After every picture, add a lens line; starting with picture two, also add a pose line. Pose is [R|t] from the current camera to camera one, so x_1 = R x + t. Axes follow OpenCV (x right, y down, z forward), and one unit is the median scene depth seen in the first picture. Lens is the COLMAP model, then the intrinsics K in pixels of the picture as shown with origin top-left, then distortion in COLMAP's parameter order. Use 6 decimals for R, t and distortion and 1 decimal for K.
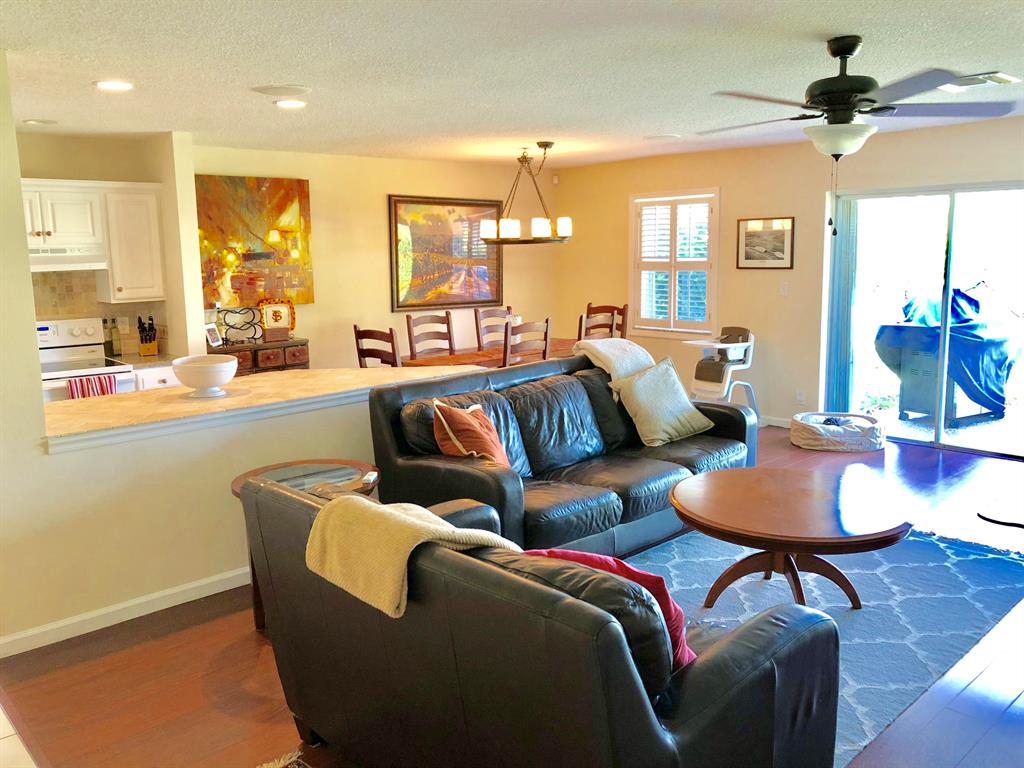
lens RADIAL K [[838.5, 0, 503.0], [0, 838.5, 376.5], [0, 0, 1]] dist [0.057769, -0.081294]
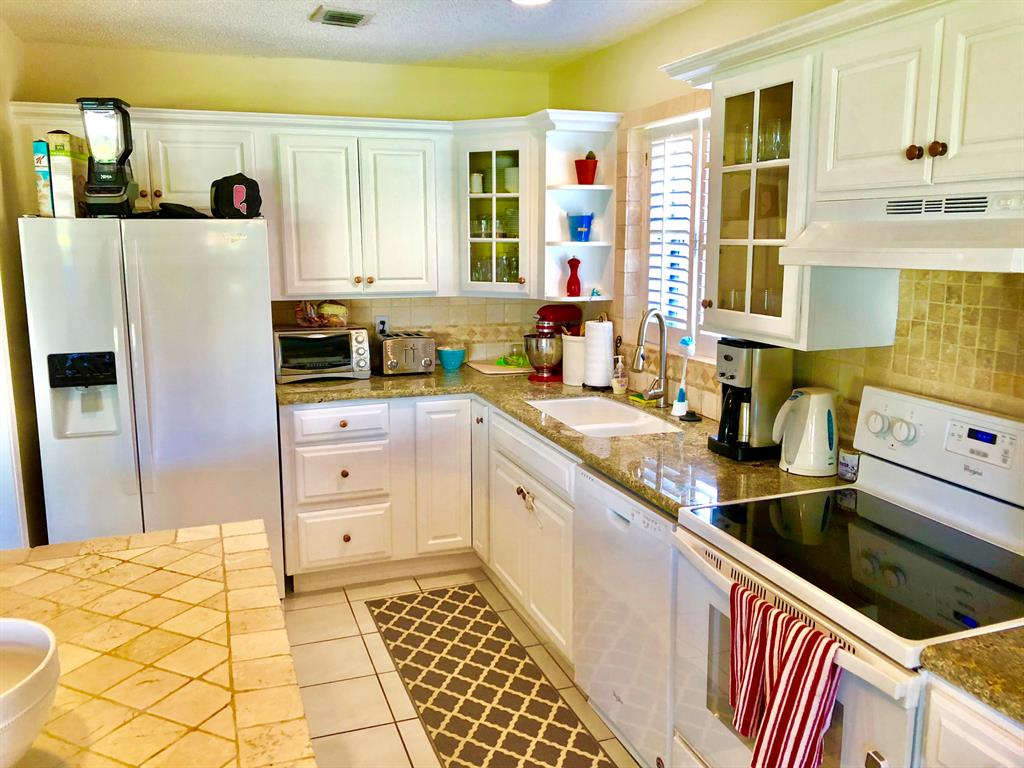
lens RADIAL K [[838.5, 0, 519.3], [0, 838.5, 379.2], [0, 0, 1]] dist [0.057769, -0.081294]
pose [[-0.375140, 0.184887, -0.908343, -0.177112], [-0.130095, 0.959708, 0.249070, -0.144795], [0.917794, 0.211607, -0.335972, 0.981253]]
